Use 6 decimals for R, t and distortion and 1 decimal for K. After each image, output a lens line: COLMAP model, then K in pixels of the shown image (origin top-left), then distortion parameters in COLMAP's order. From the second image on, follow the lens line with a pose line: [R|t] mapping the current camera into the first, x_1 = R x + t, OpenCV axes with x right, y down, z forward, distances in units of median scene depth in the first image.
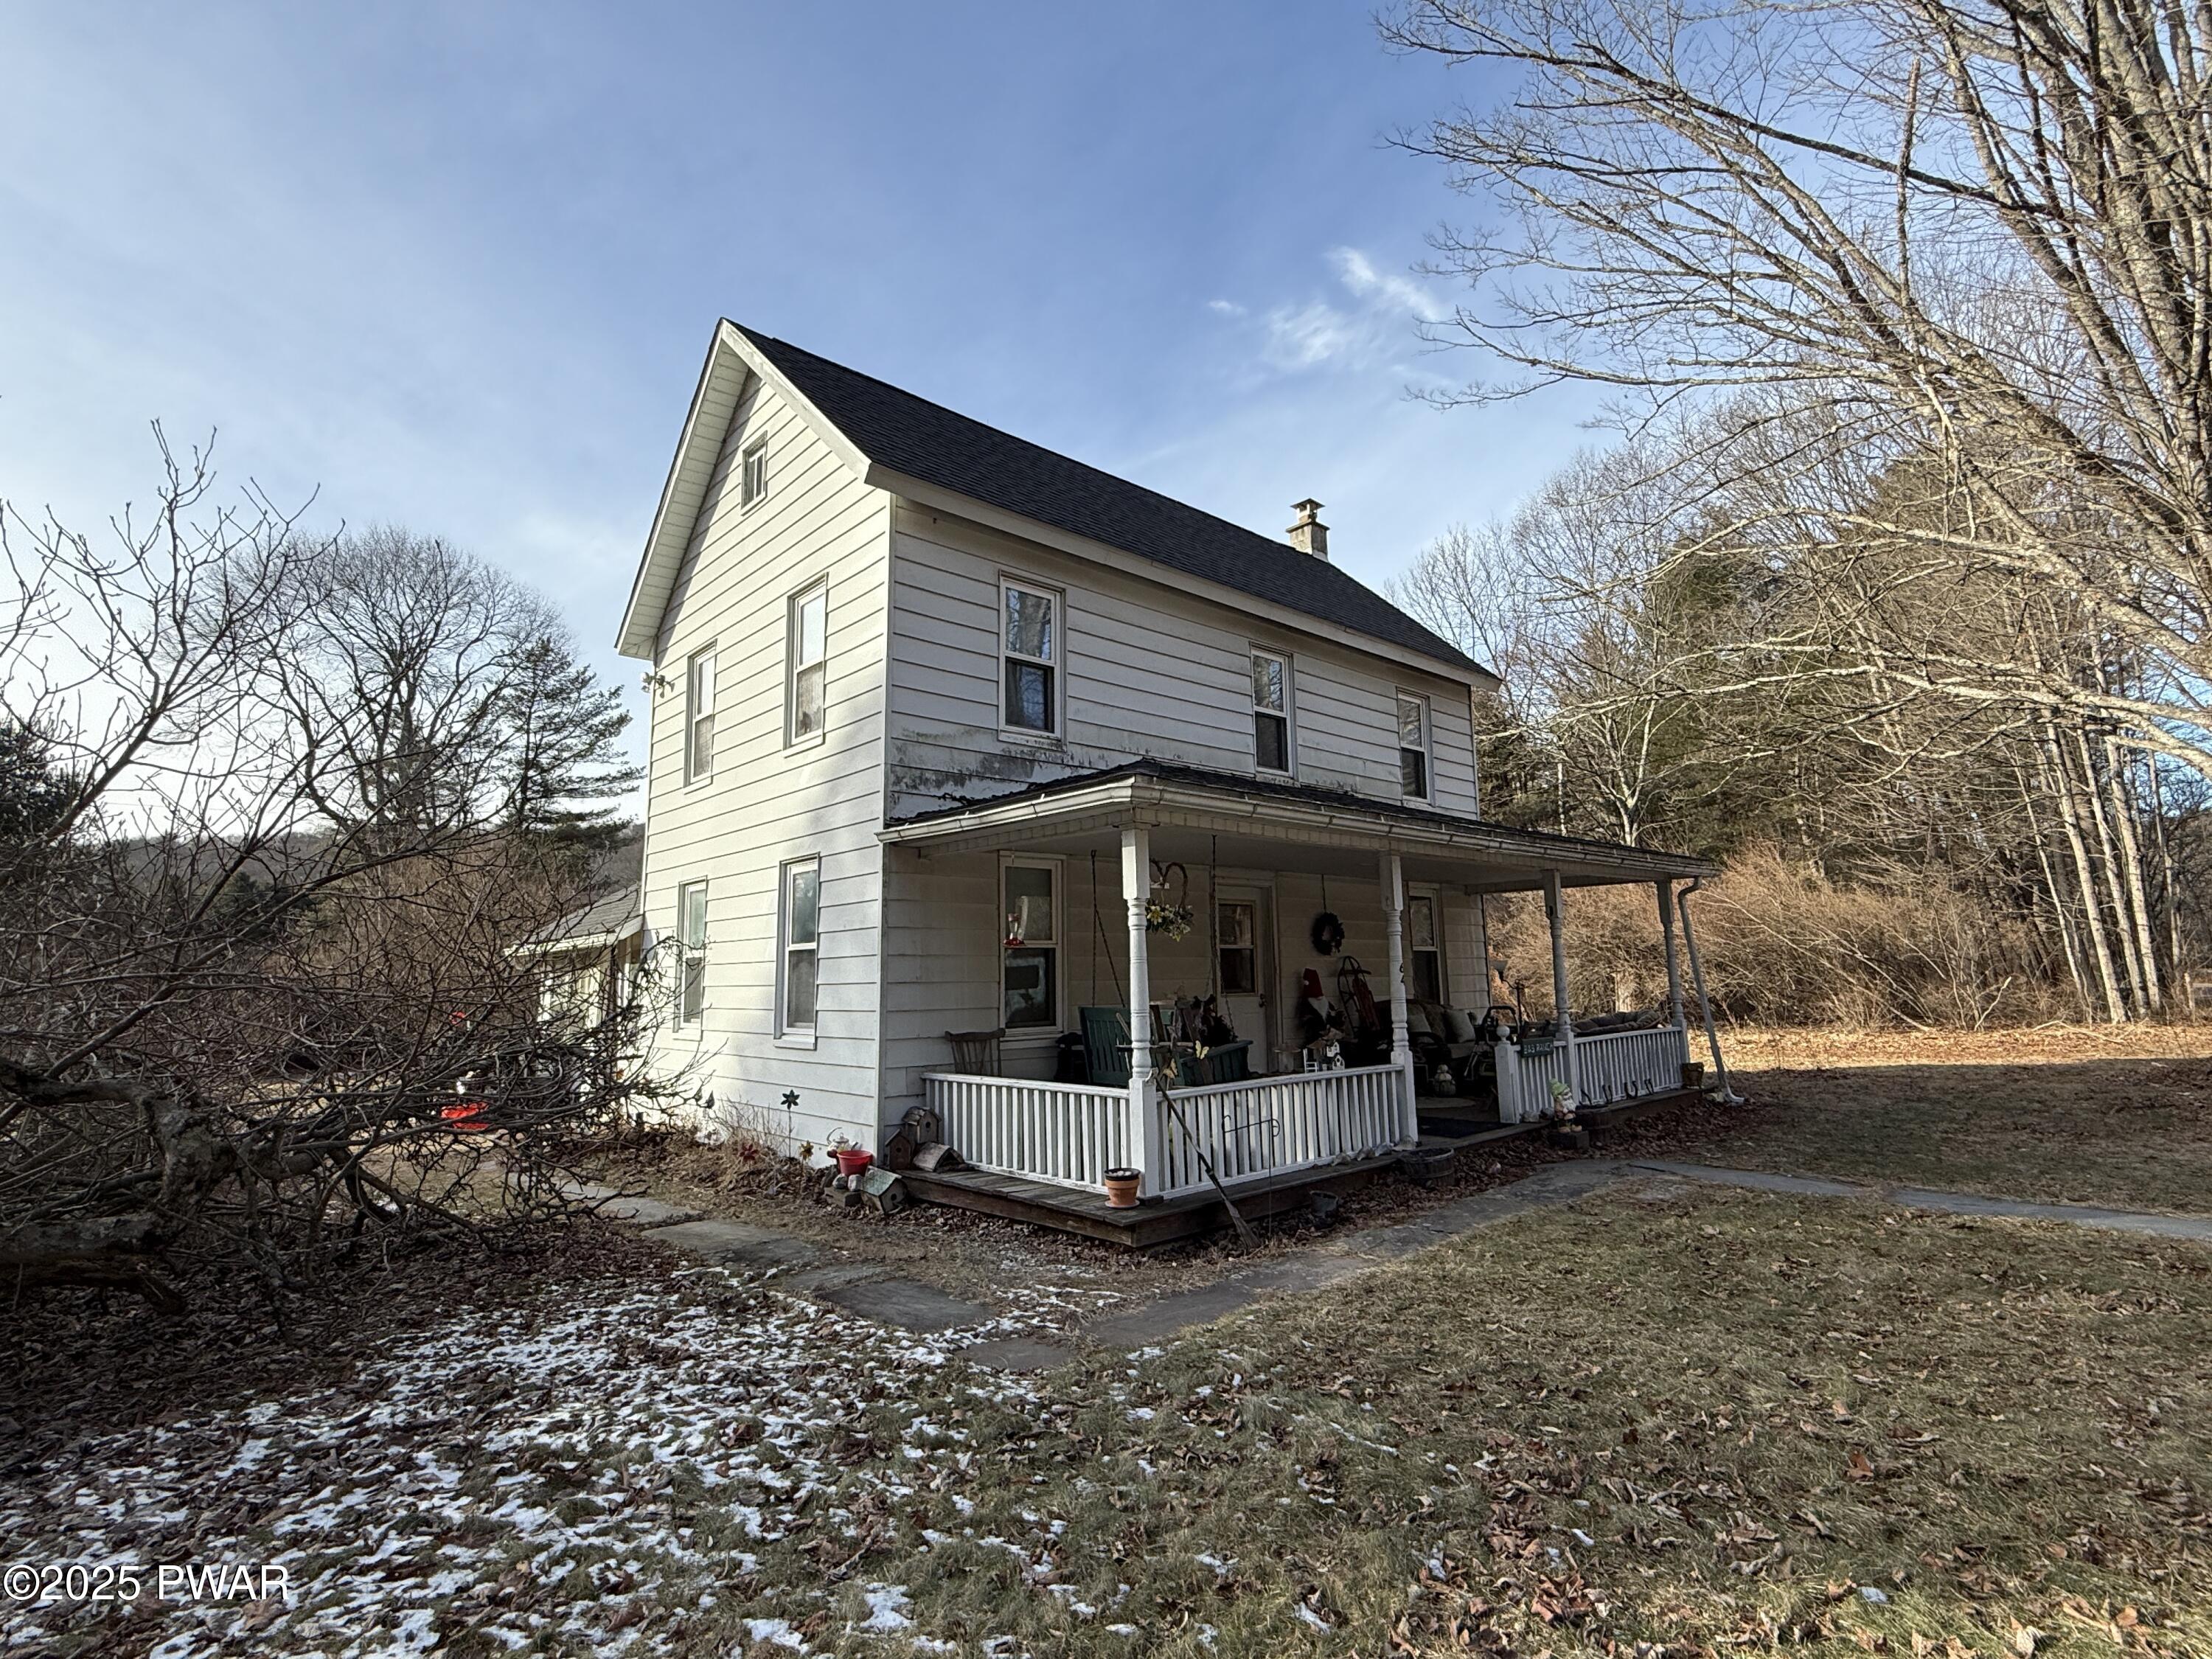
lens RADIAL K [[1068.2, 0, 1106.0], [0, 1068.2, 829.5], [0, 0, 1]] dist [-0.002709, -0.000309]
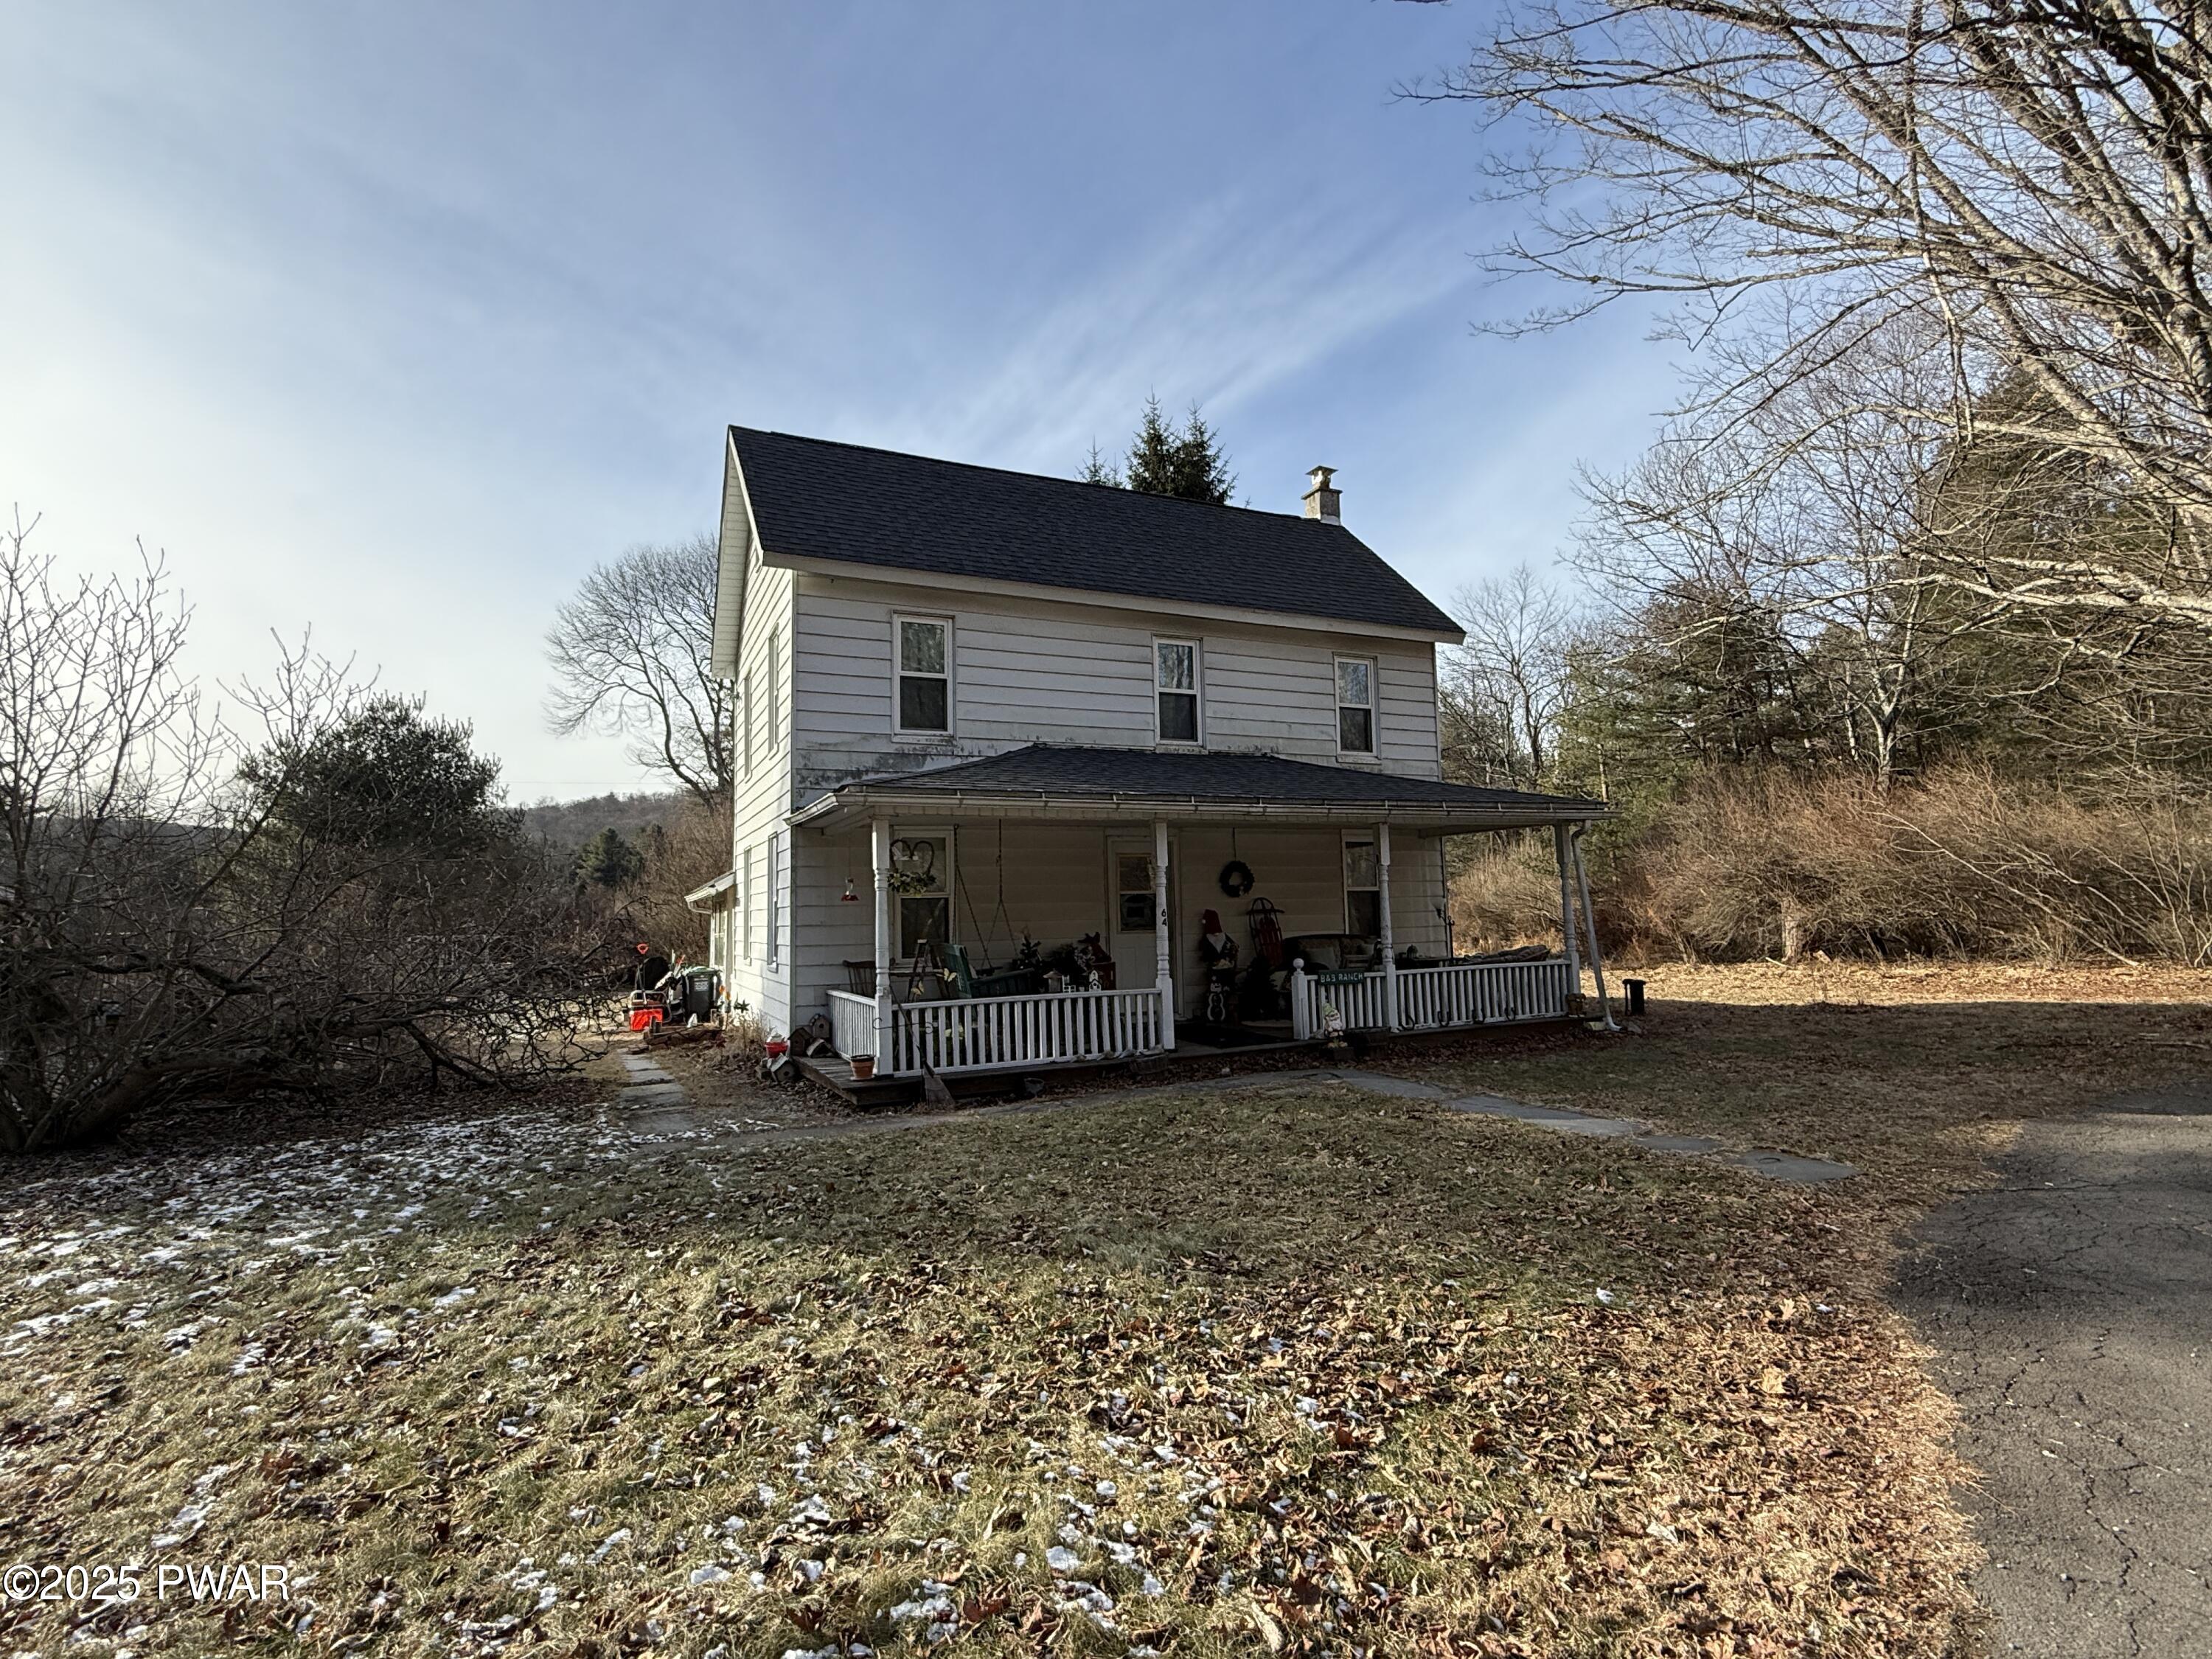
lens RADIAL K [[1072.3, 0, 1106.0], [0, 1072.3, 829.5], [0, 0, 1]] dist [0.000493, 0.000051]
pose [[0.957053, -0.028870, -0.288472, 0.400526], [0.047625, 0.997168, 0.058206, -0.030378], [0.285974, -0.069445, 0.955718, -0.149289]]
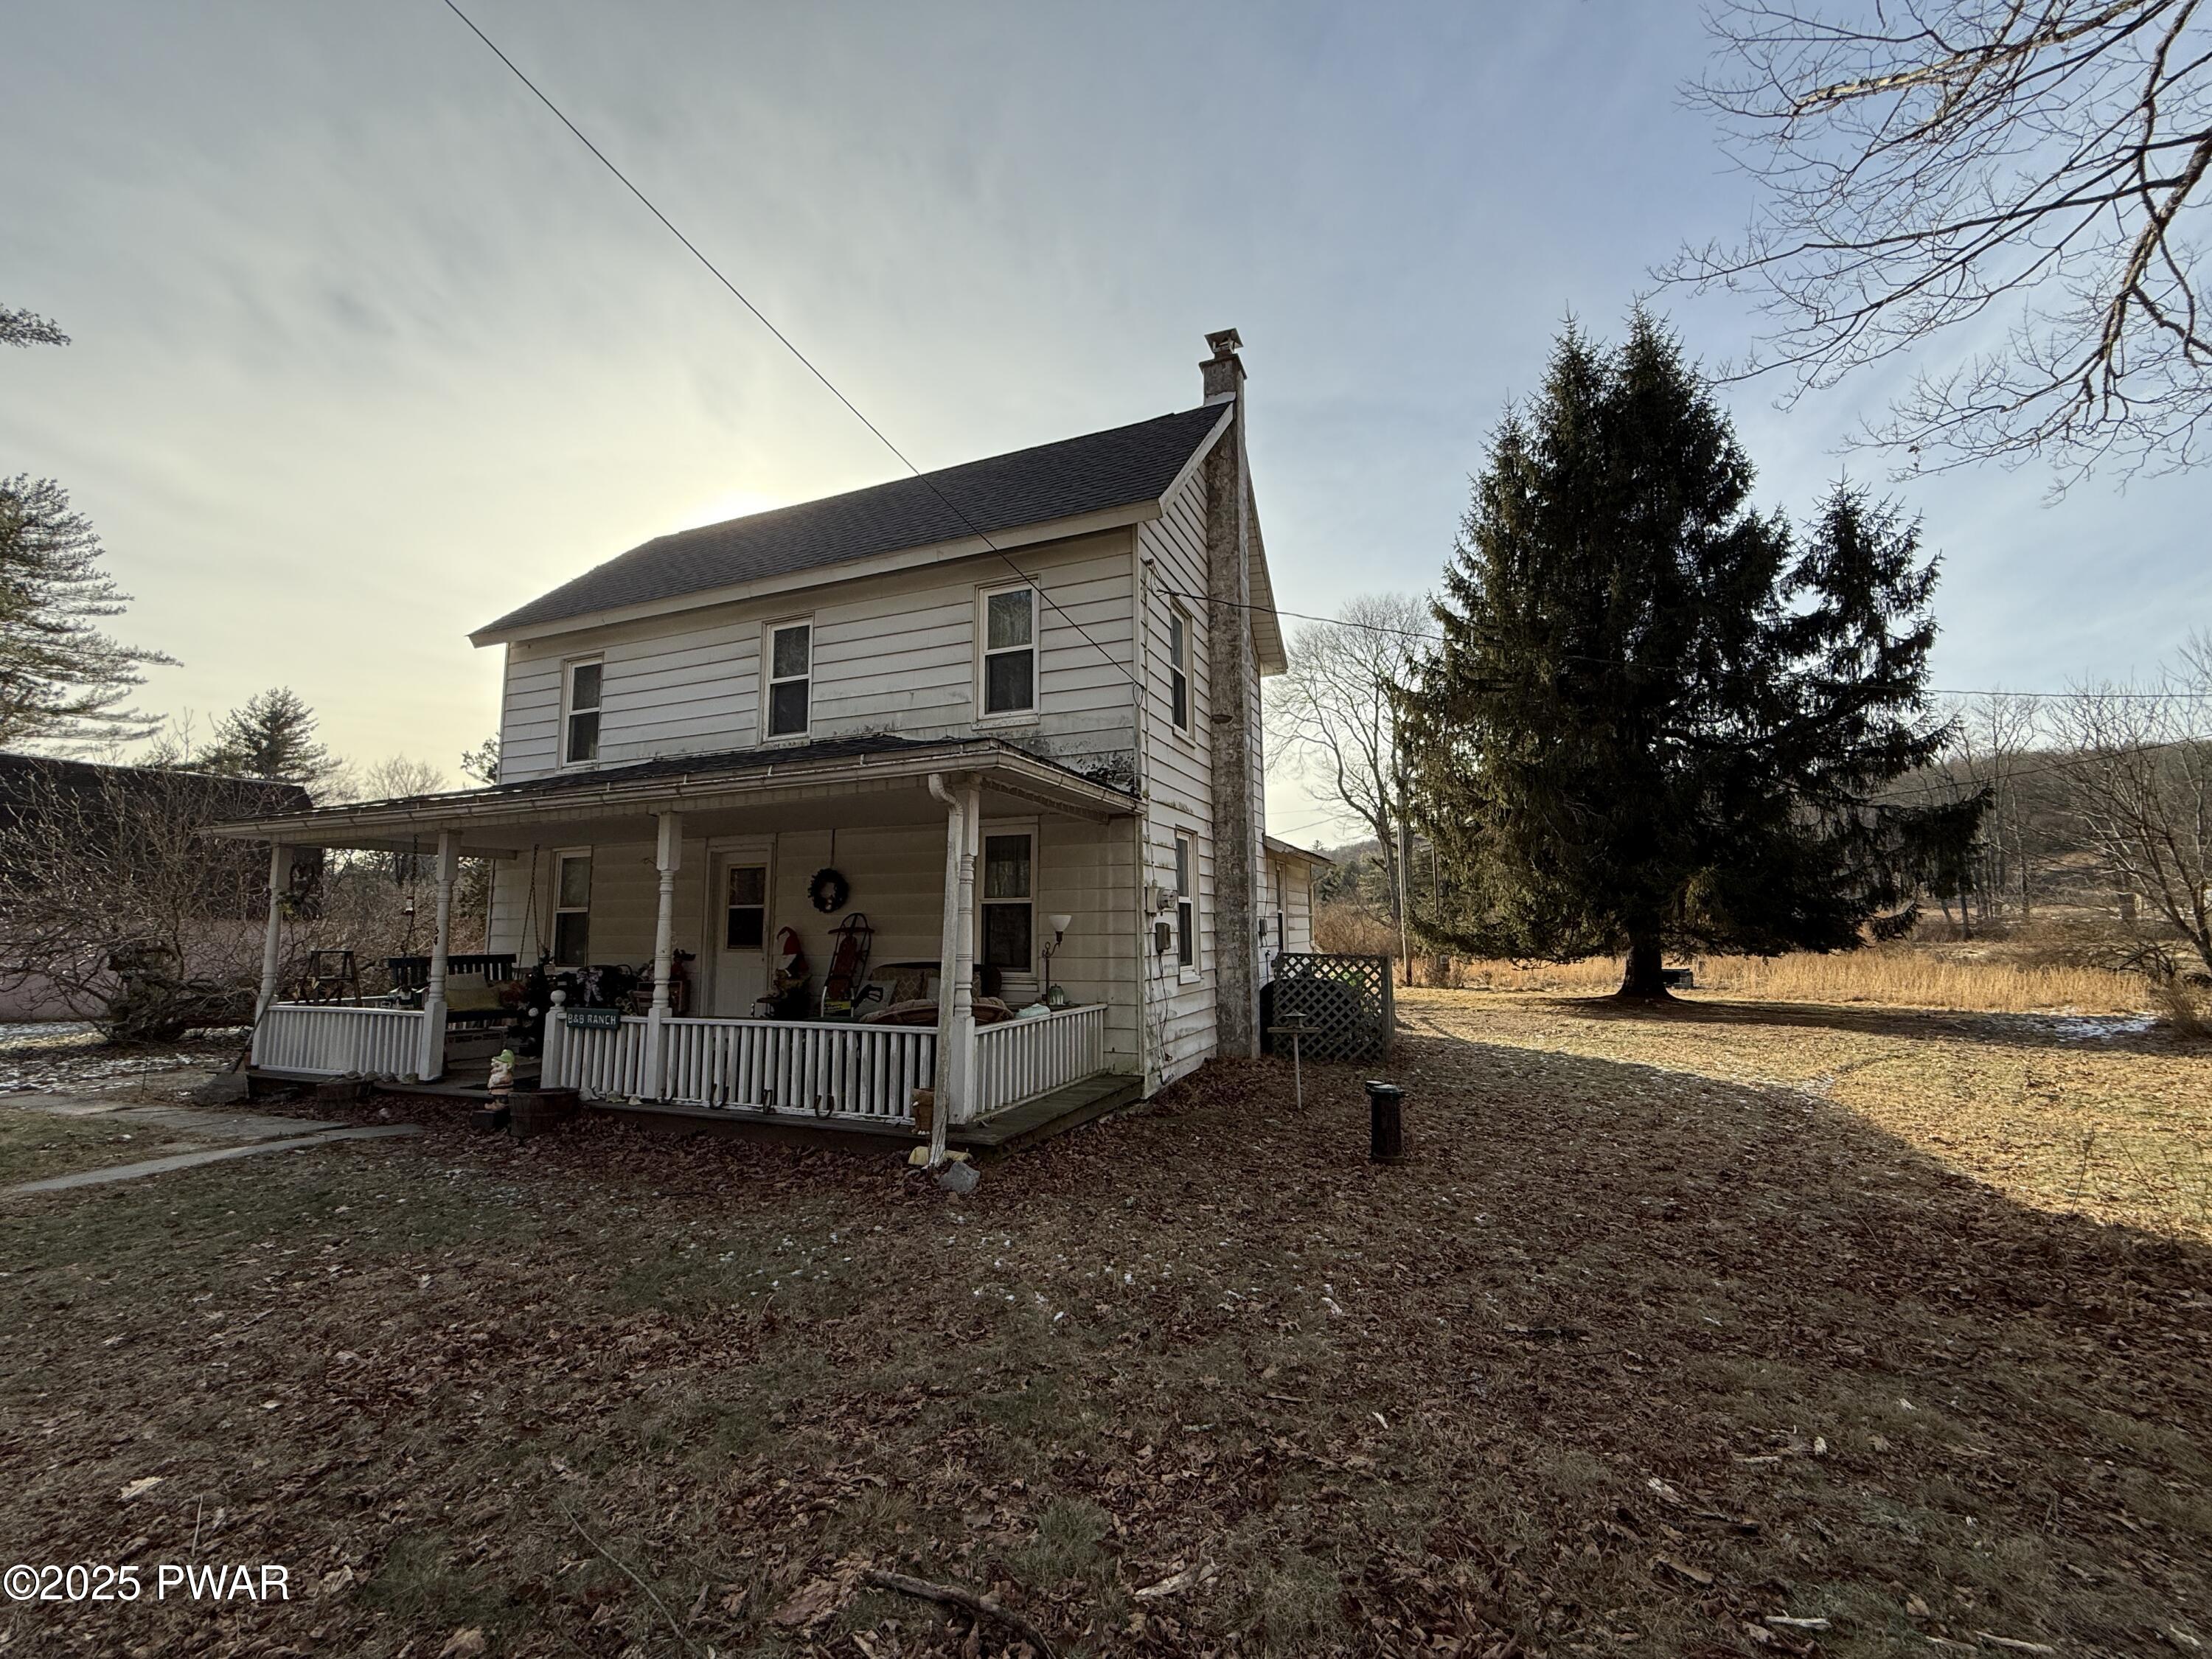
lens RADIAL K [[821.9, 0, 1106.0], [0, 821.9, 829.5], [0, 0, 1]] dist [0.059936, -0.000013]
pose [[0.435999, -0.087685, -0.895665, 0.977683], [0.124564, 0.991542, -0.036435, 0.101384], [0.891285, -0.095682, 0.443234, 0.876491]]
